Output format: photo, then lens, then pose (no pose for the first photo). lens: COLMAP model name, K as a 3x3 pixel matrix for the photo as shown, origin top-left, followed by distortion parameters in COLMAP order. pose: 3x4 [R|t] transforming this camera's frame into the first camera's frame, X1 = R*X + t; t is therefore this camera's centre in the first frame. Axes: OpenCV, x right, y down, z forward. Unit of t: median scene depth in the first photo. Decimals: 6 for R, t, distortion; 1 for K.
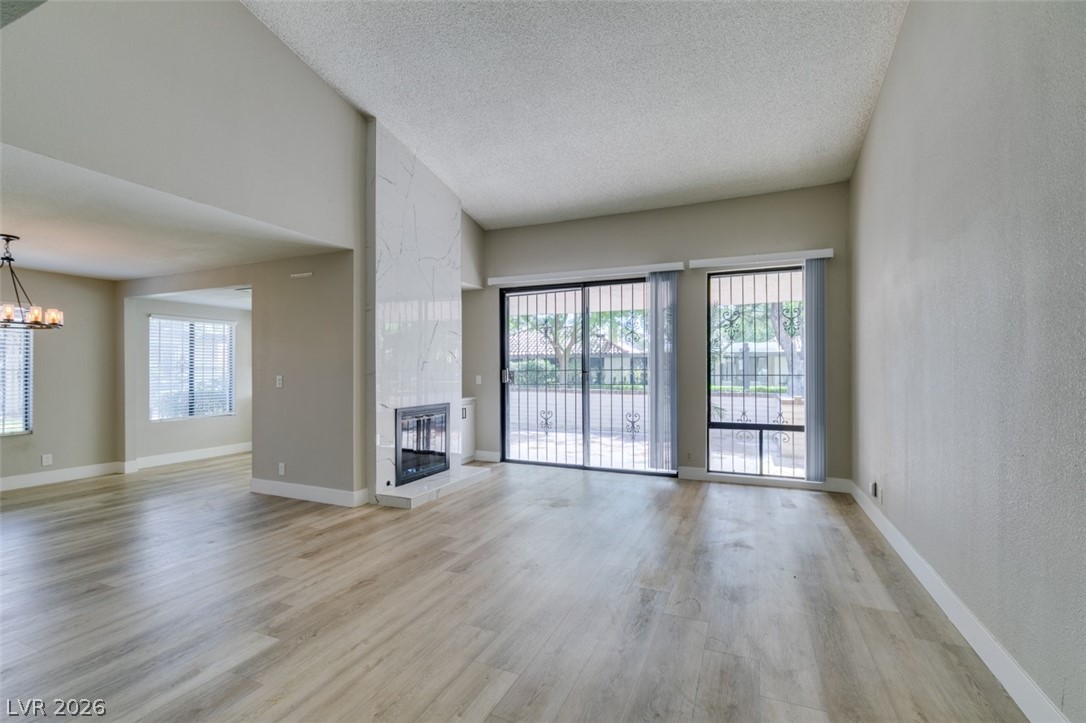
lens RADIAL K [[483.8, 0, 540.6], [0, 483.8, 365.8], [0, 0, 1]] dist [0.003025, -0.004024]
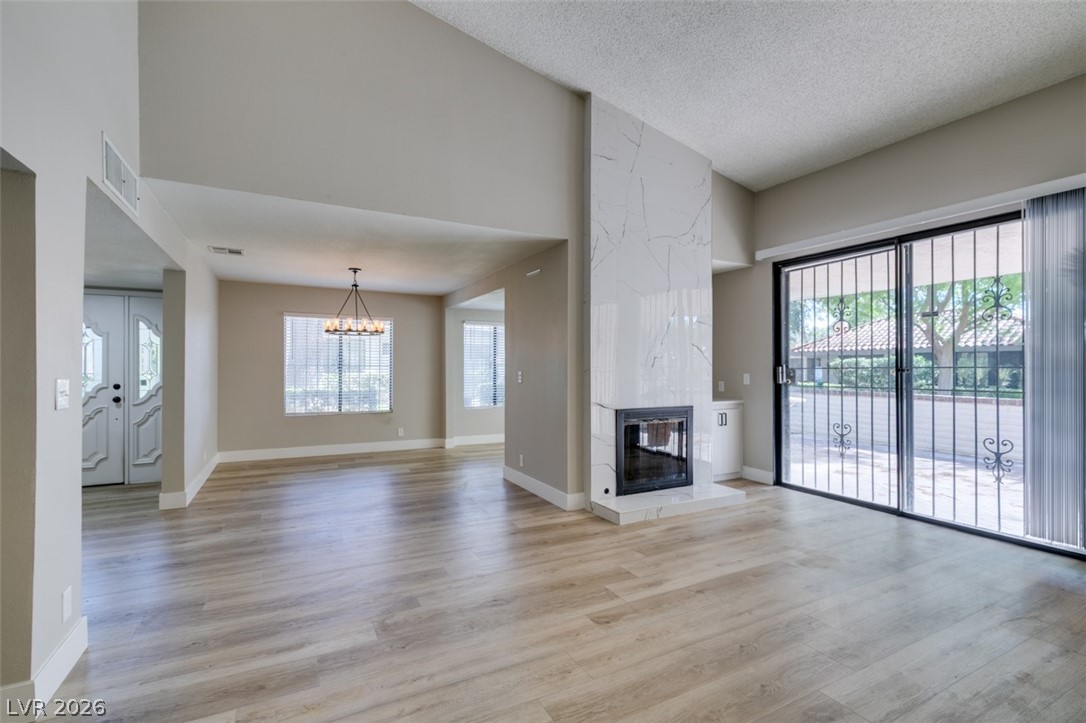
lens RADIAL K [[483.8, 0, 540.6], [0, 483.8, 365.8], [0, 0, 1]] dist [0.003025, -0.004024]
pose [[0.778262, 0.001197, -0.627939, 0.148287], [0.001495, 0.999992, 0.003759, 0.003724], [0.627938, -0.003865, 0.778253, 0.199392]]
